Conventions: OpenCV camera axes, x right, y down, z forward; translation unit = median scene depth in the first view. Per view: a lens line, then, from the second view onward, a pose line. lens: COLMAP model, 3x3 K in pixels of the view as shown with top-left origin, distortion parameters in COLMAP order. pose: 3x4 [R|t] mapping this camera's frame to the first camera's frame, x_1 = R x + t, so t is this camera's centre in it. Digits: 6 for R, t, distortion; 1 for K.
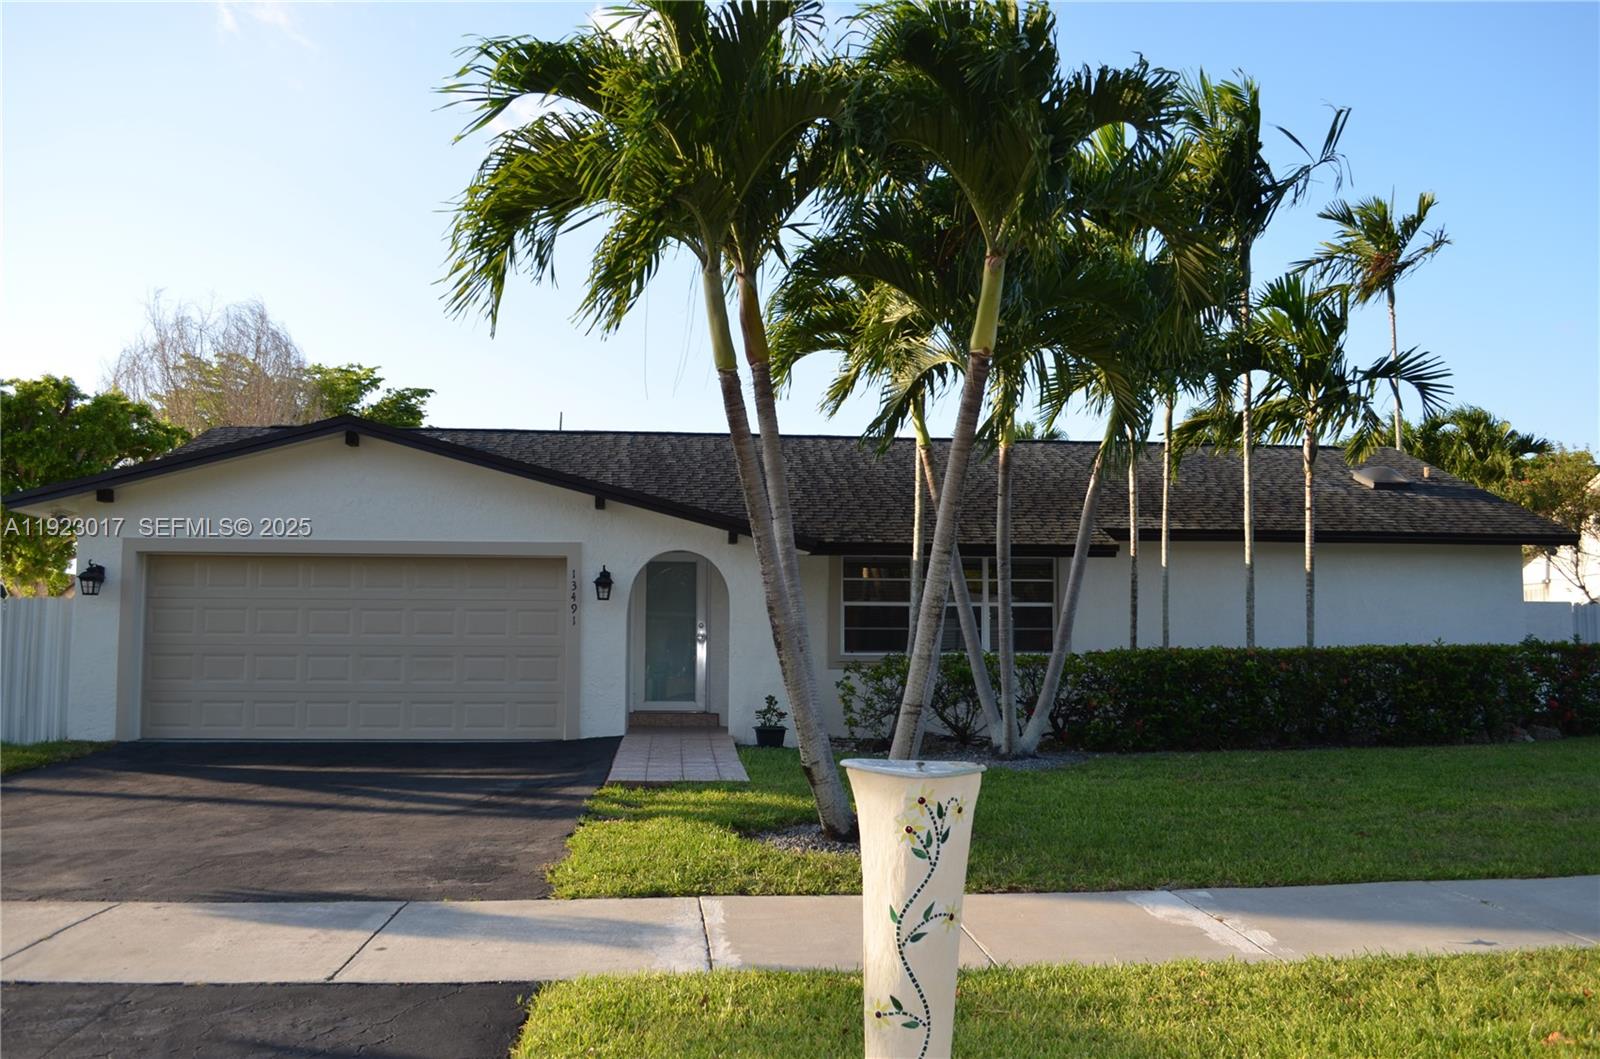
lens RADIAL K [[1267.2, 0, 799.7], [0, 1267.2, 526.9], [0, 0, 1]] dist [-0.082904, 0.015355]
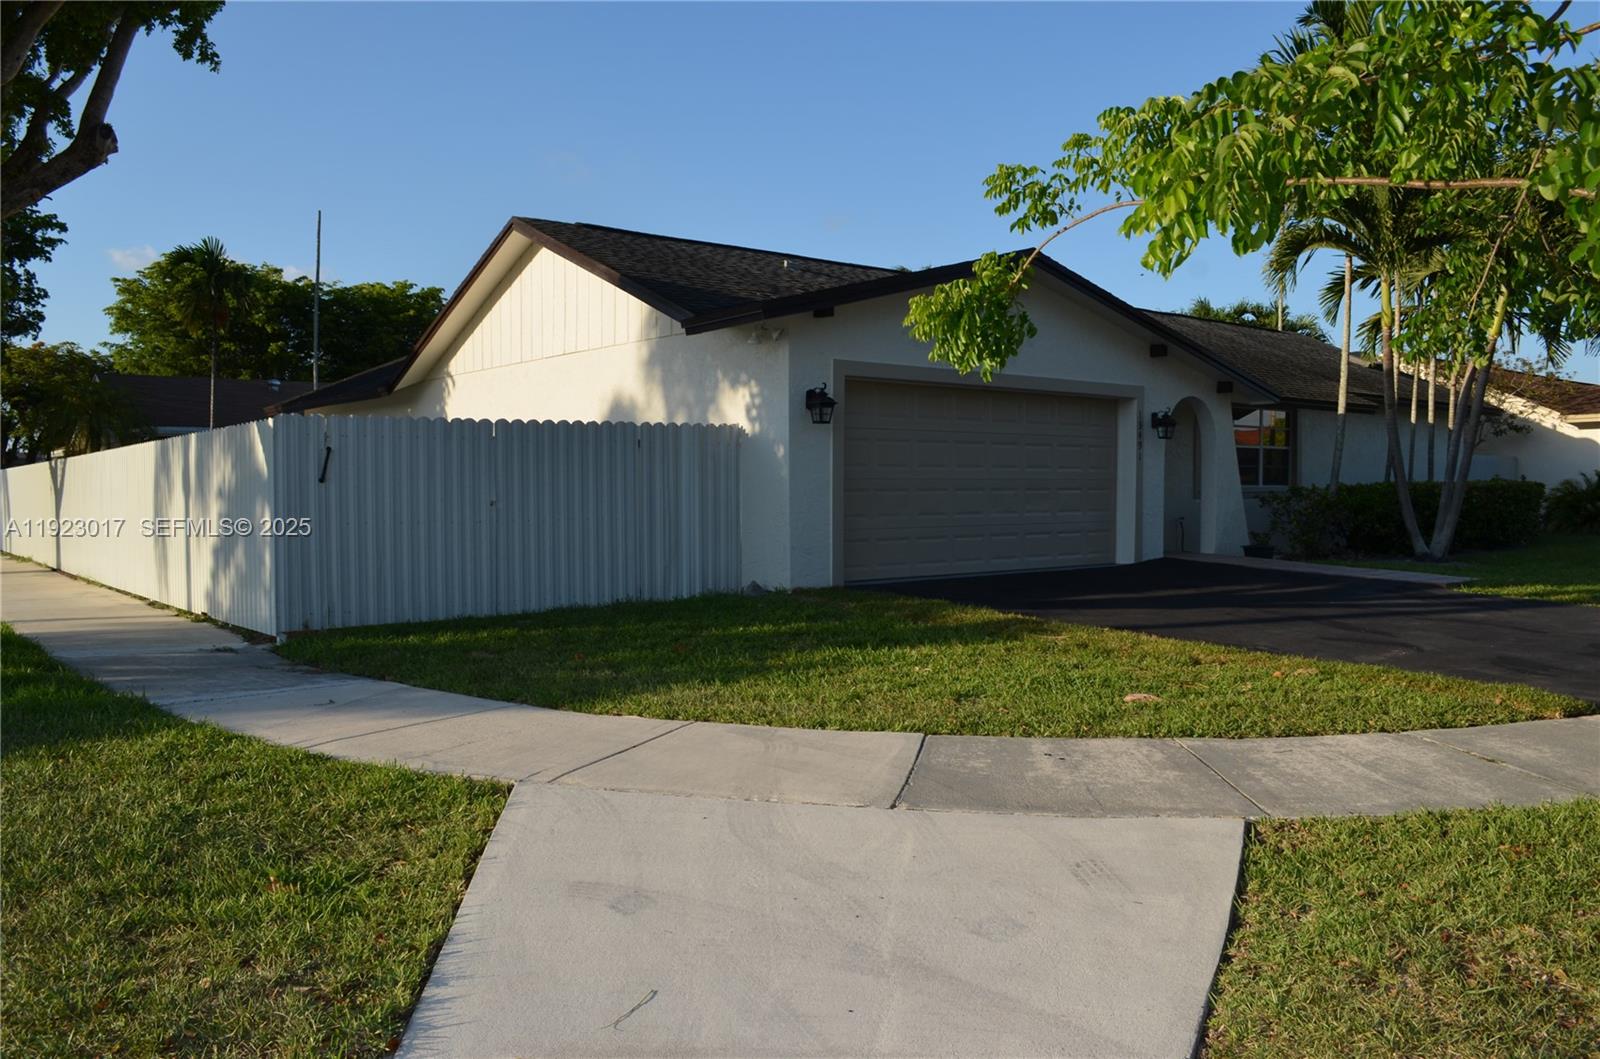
lens RADIAL K [[1267.2, 0, 800.2], [0, 1267.2, 539.3], [0, 0, 1]] dist [-0.082904, 0.015355]
pose [[0.817658, -0.026304, 0.575103, -1.041411], [-0.056497, 0.990468, 0.125626, 0.023830], [-0.572925, -0.135211, 0.808378, 0.262679]]
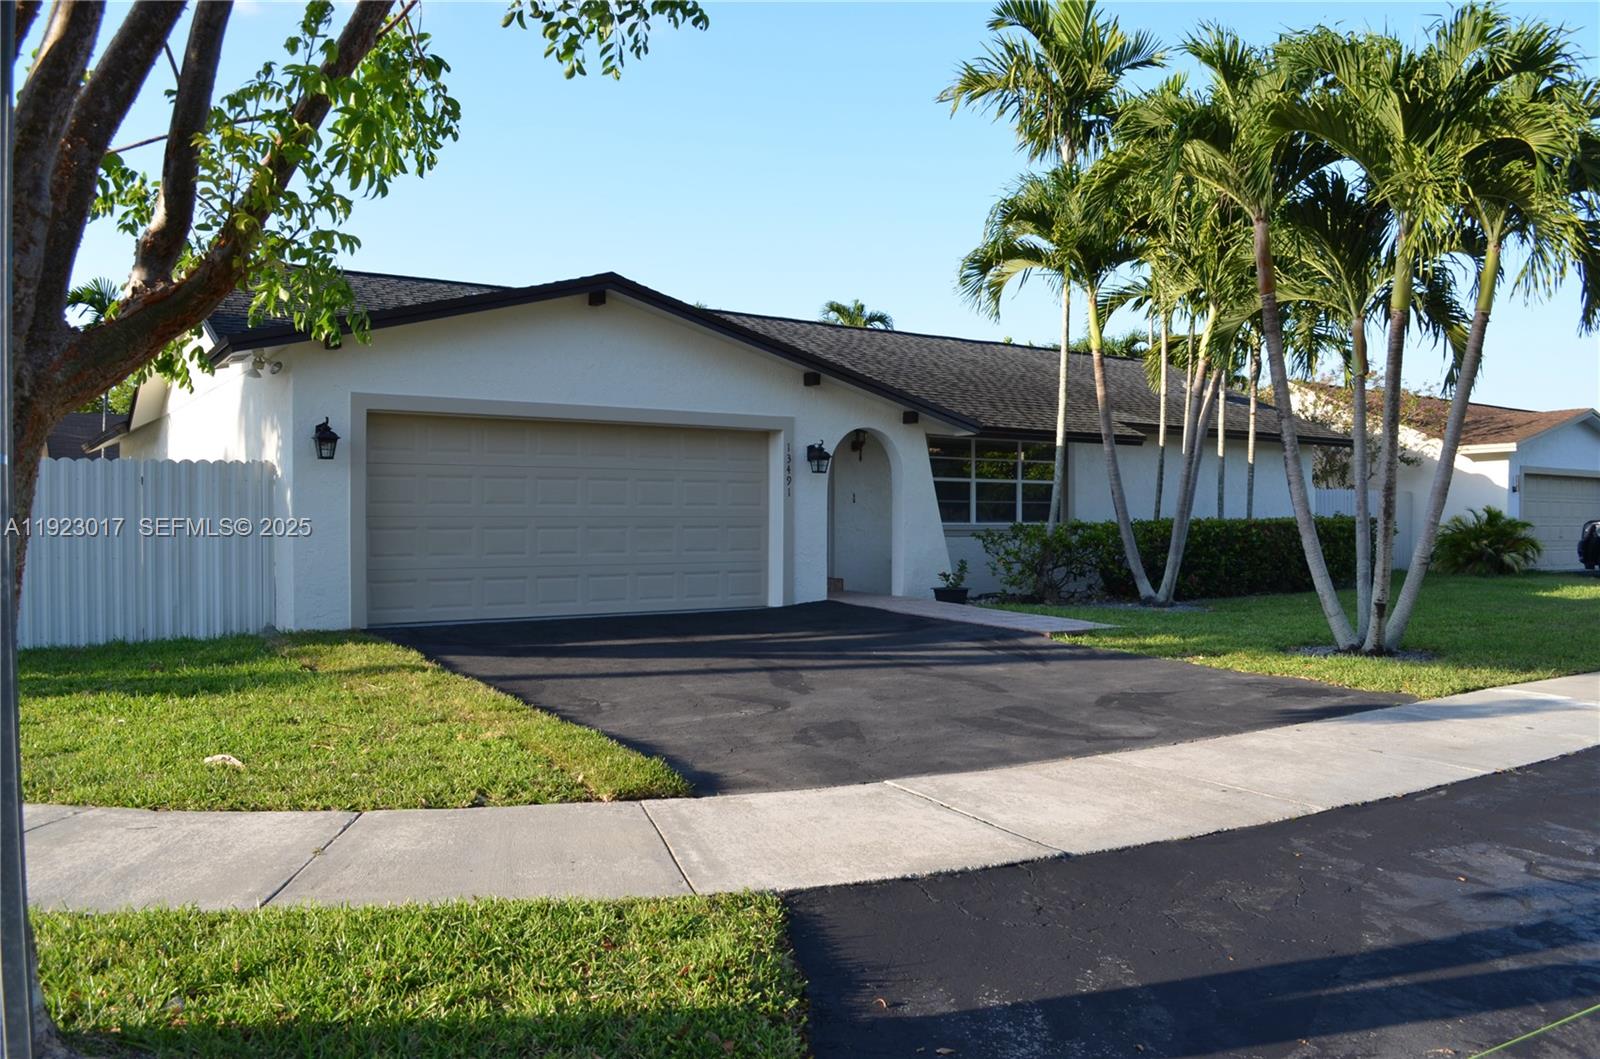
lens RADIAL K [[1267.2, 0, 799.6], [0, 1267.2, 539.3], [0, 0, 1]] dist [-0.082904, 0.015355]
pose [[0.858756, -0.008178, 0.512319, -0.692256], [-0.051594, 0.993411, 0.102340, 0.005684], [-0.509780, -0.114317, 0.852676, 0.102269]]
